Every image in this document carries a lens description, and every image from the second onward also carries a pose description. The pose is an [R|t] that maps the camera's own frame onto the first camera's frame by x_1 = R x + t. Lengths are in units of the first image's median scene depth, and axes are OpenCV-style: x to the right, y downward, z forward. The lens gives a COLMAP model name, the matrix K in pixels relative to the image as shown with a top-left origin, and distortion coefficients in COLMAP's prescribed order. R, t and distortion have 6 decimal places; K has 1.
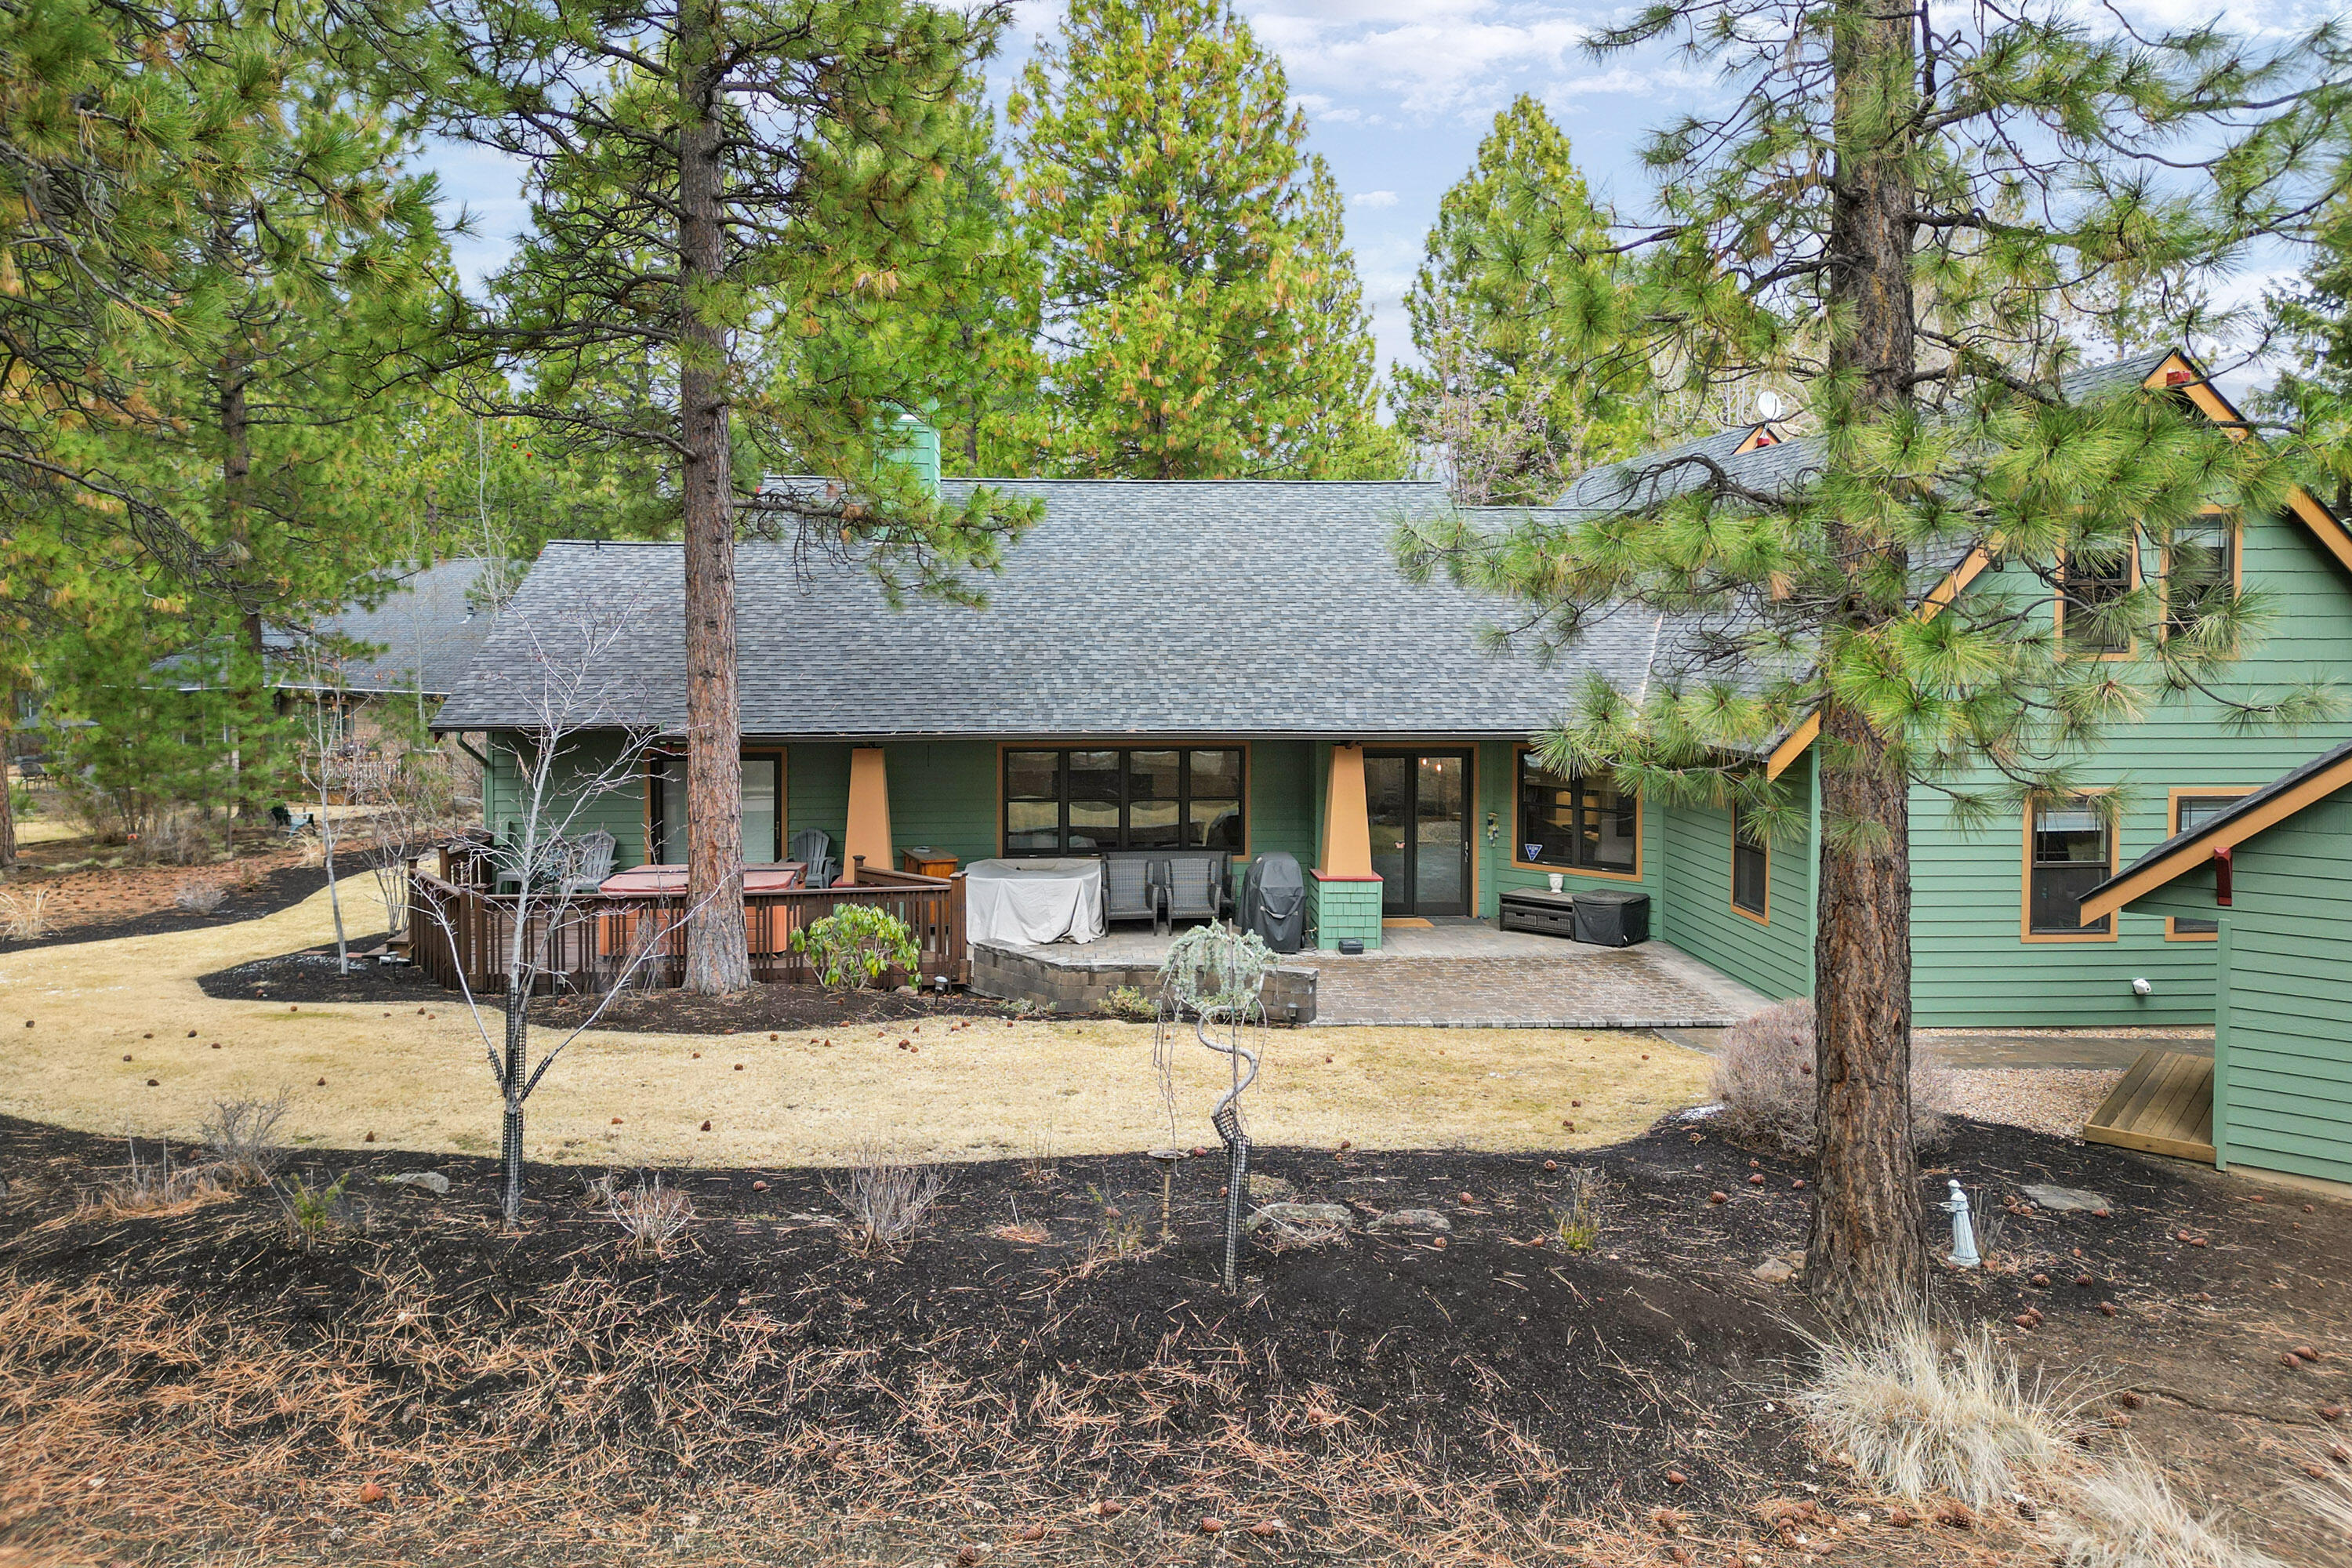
lens RADIAL K [[1742.7, 0, 1179.1], [0, 1742.7, 772.5], [0, 0, 1]] dist [0.028927, -0.005288]
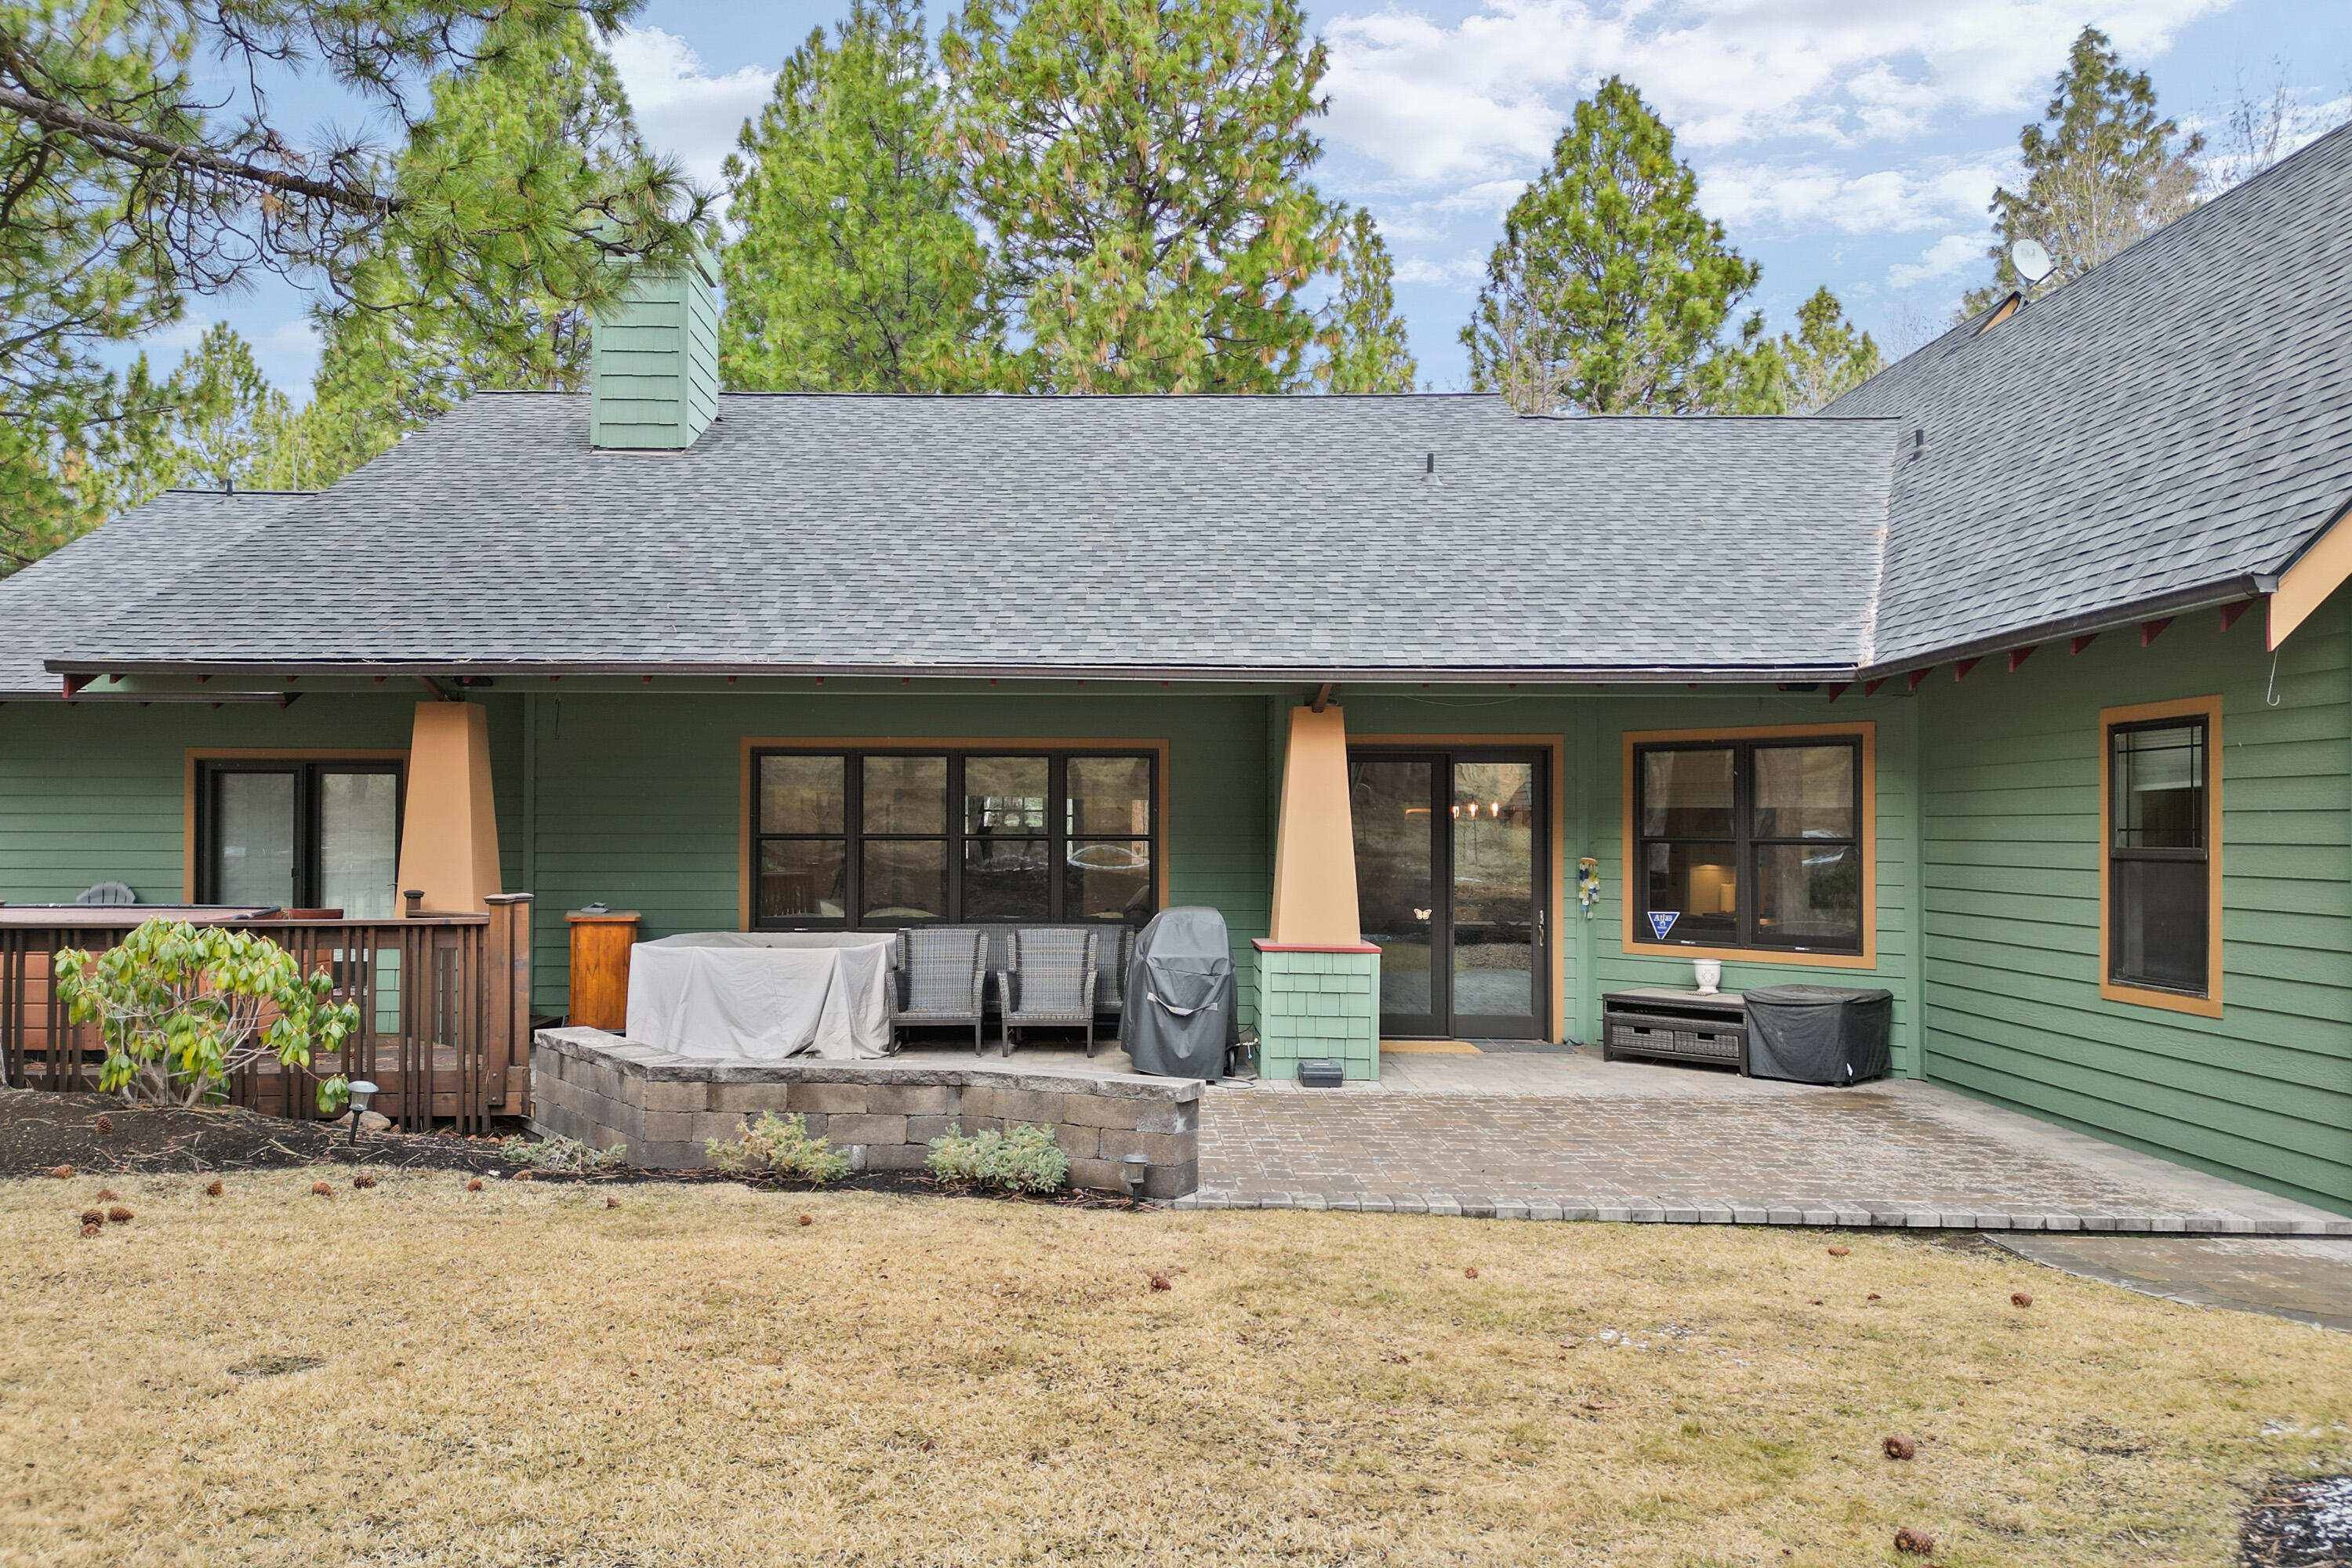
lens RADIAL K [[1742.7, 0, 1094.2], [0, 1742.7, 870.9], [0, 0, 1]] dist [0.028927, -0.005288]
pose [[0.995825, 0.003351, -0.091220, 0.076390], [-0.009859, 0.997429, -0.070986, 0.074677], [0.090747, 0.071589, 0.993298, 0.449439]]
